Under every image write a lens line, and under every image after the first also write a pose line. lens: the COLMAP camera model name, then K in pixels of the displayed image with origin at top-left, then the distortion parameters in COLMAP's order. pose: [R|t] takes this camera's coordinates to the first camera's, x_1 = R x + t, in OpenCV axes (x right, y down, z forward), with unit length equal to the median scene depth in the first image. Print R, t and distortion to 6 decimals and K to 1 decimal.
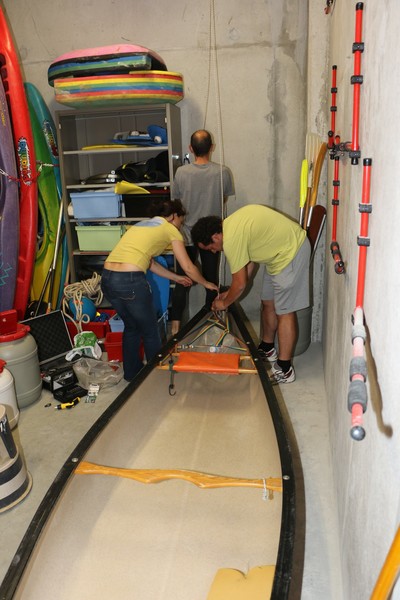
lens RADIAL K [[480.9, 0, 200.0], [0, 480.9, 300.0], [0, 0, 1]] dist [-0.184427, 0.148335]
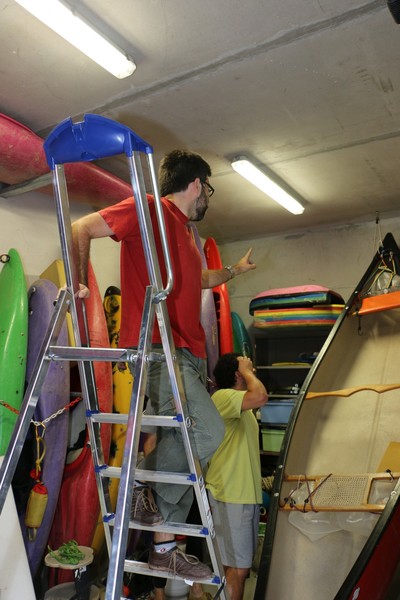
lens RADIAL K [[480.9, 0, 200.0], [0, 480.9, 300.0], [0, 0, 1]] dist [-0.184427, 0.148335]
pose [[0.927744, -0.019593, -0.372702, 0.041861], [-0.143657, 0.902931, -0.405065, 0.056852], [0.344461, 0.429338, 0.834874, -0.181354]]
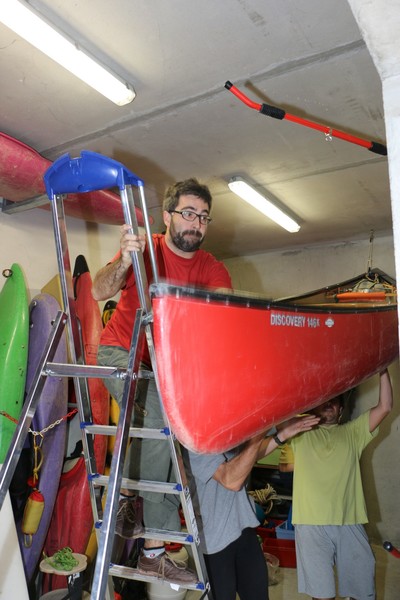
lens RADIAL K [[480.9, 0, 200.0], [0, 480.9, 300.0], [0, 0, 1]] dist [-0.184427, 0.148335]
pose [[0.926149, -0.014213, -0.376890, 0.065062], [-0.159271, 0.891078, -0.424987, 0.058371], [0.341878, 0.453629, 0.823007, -0.205456]]
